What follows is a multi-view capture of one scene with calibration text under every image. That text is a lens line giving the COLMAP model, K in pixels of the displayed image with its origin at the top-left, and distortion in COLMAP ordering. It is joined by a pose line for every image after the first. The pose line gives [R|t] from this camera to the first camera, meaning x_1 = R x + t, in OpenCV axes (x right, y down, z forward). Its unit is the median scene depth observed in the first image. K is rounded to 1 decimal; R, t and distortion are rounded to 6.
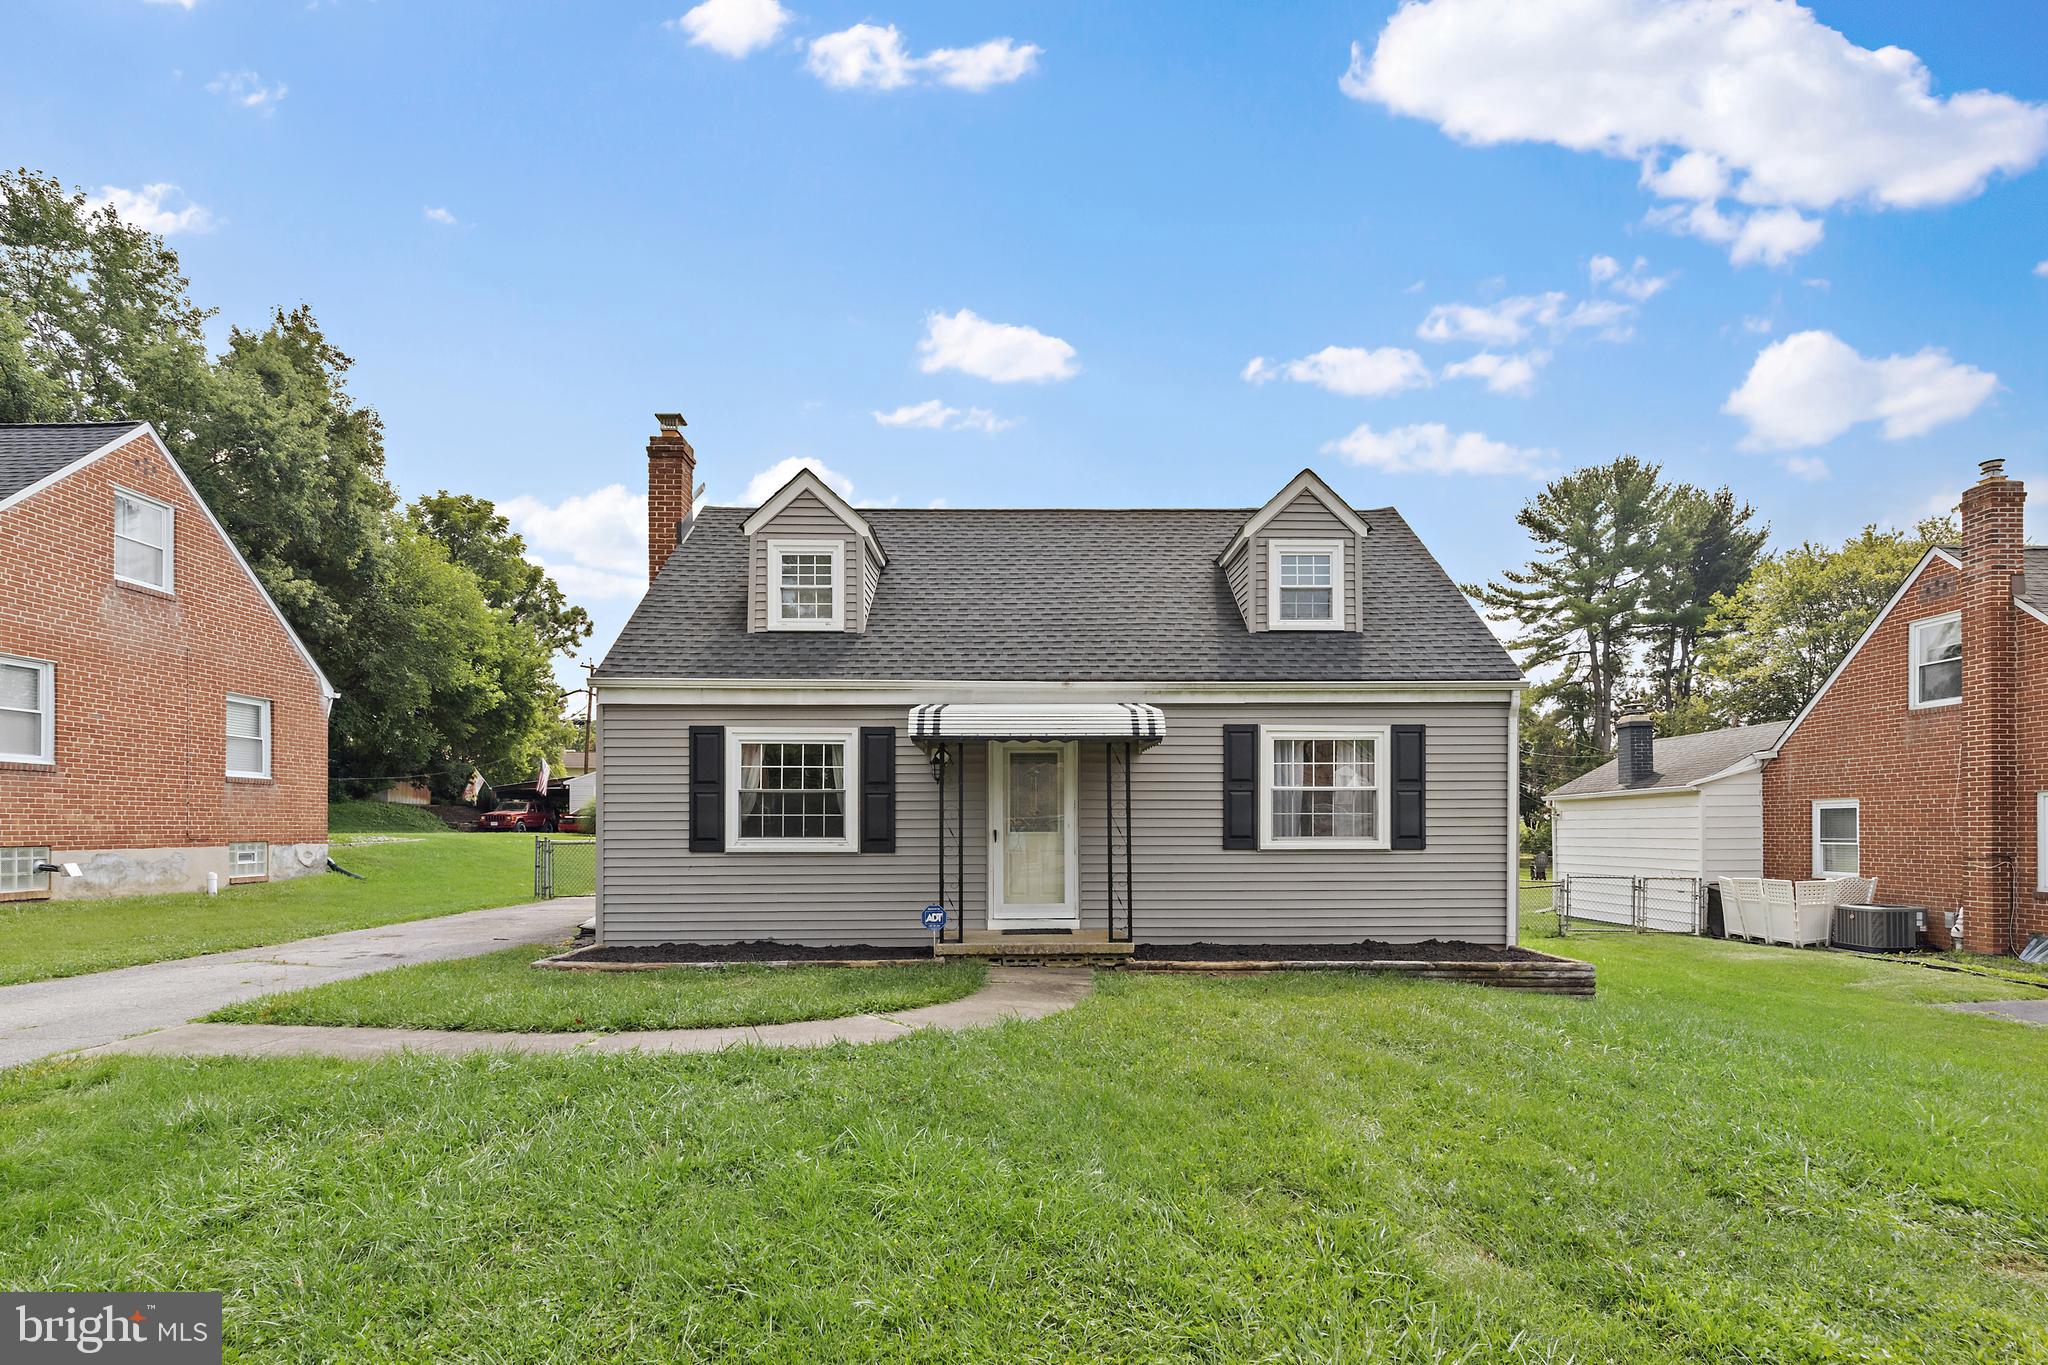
lens RADIAL K [[942.2, 0, 1029.7], [0, 942.2, 678.4], [0, 0, 1]] dist [0.003885, -0.000133]
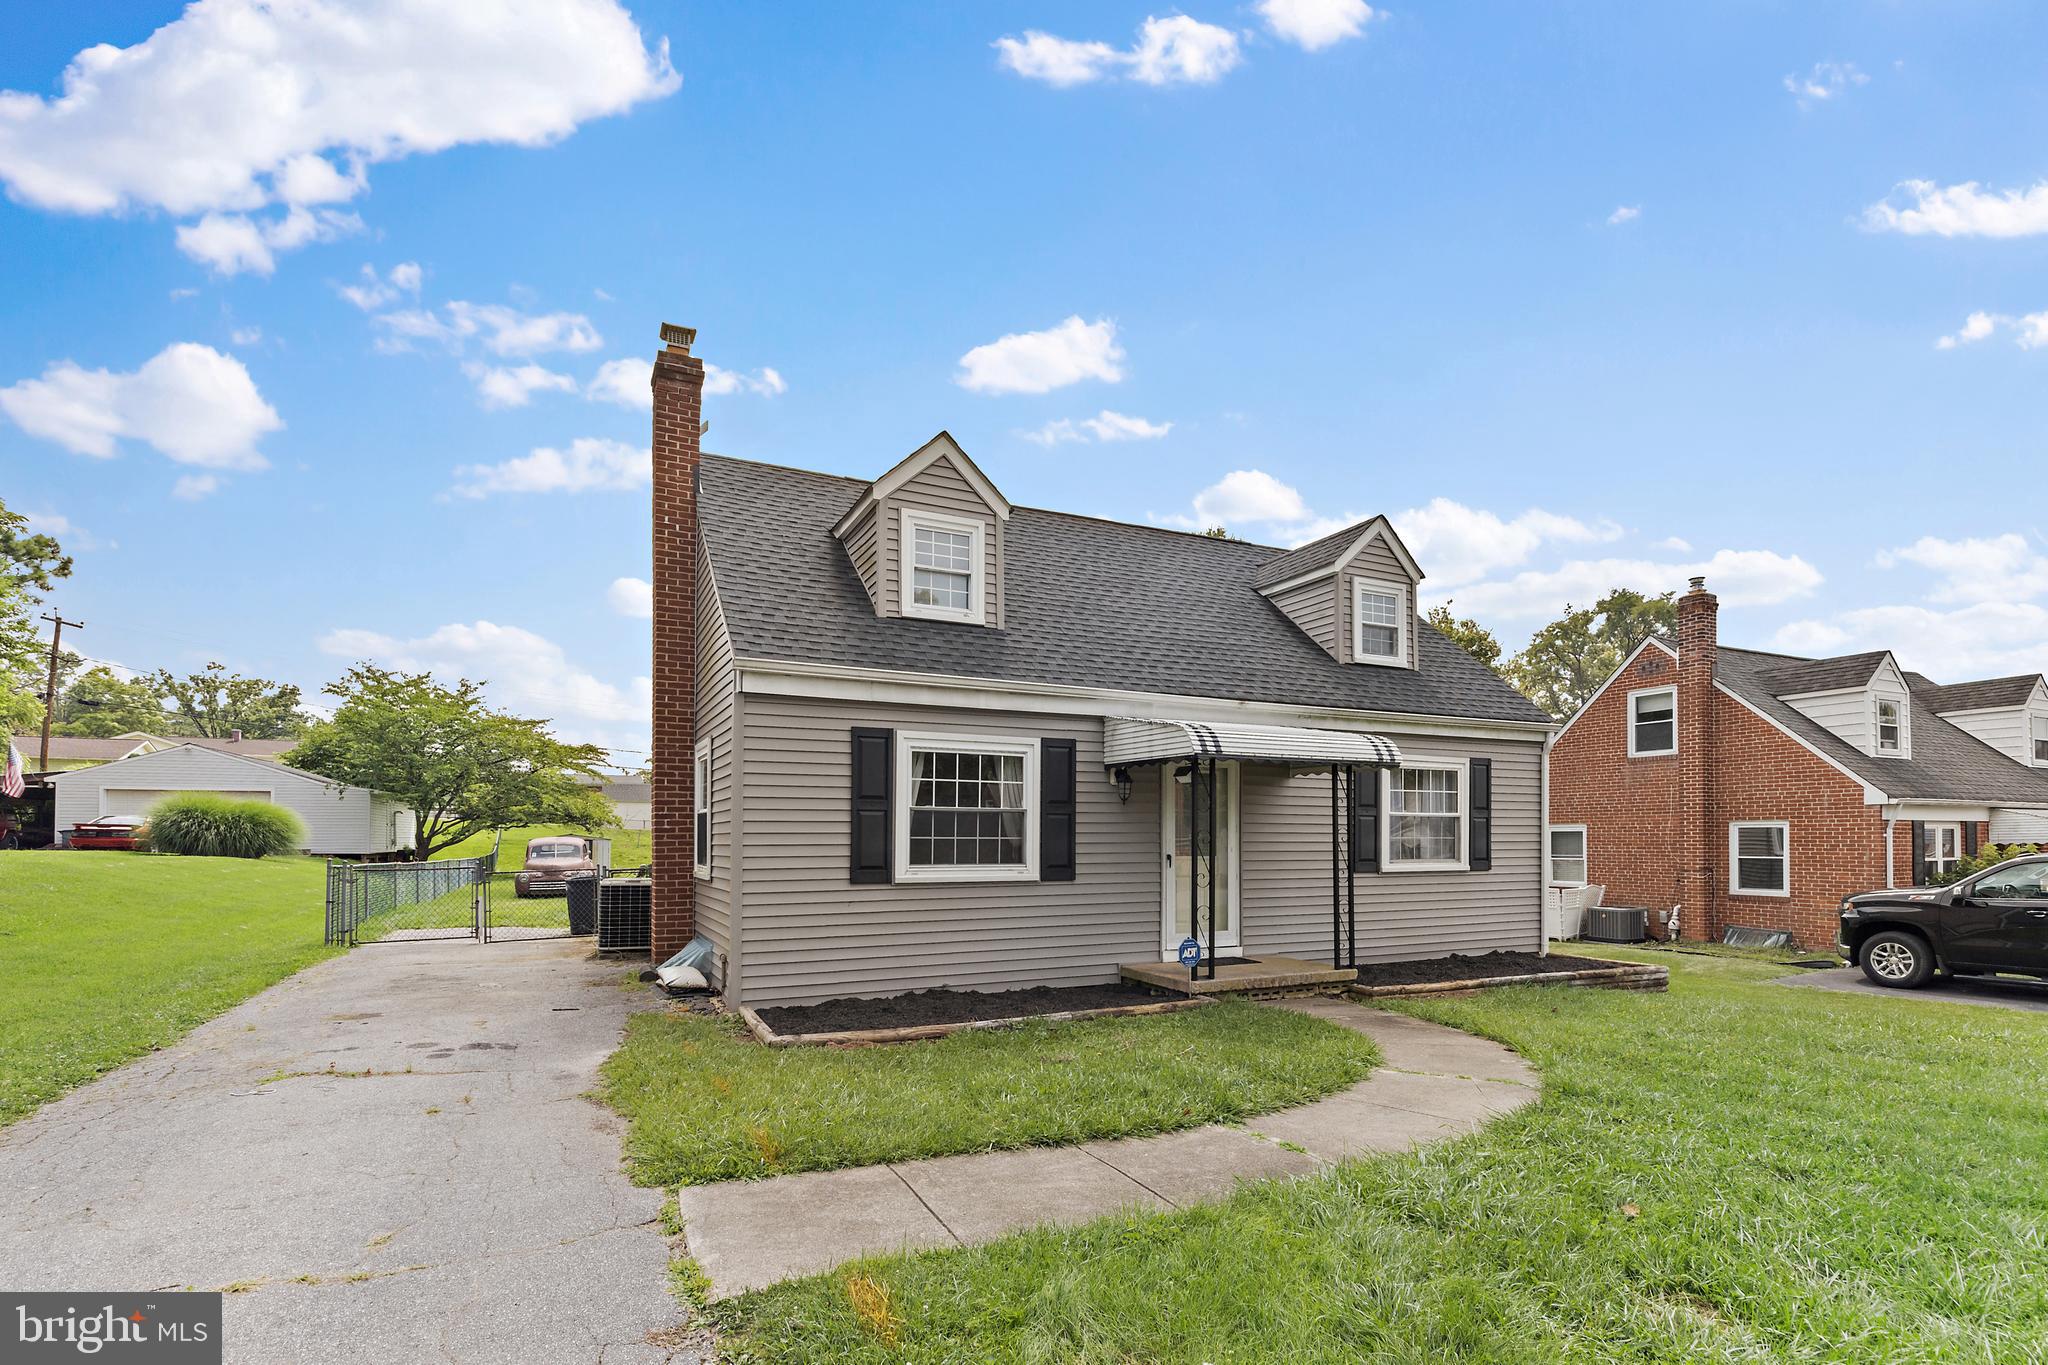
lens RADIAL K [[942.2, 0, 1024.8], [0, 942.2, 688.6], [0, 0, 1]] dist [0.003885, -0.000133]
pose [[0.911423, 0.067265, 0.405936, -0.554342], [-0.066548, 0.997657, -0.015900, 0.020941], [-0.406054, -0.012523, 0.913763, 0.205522]]
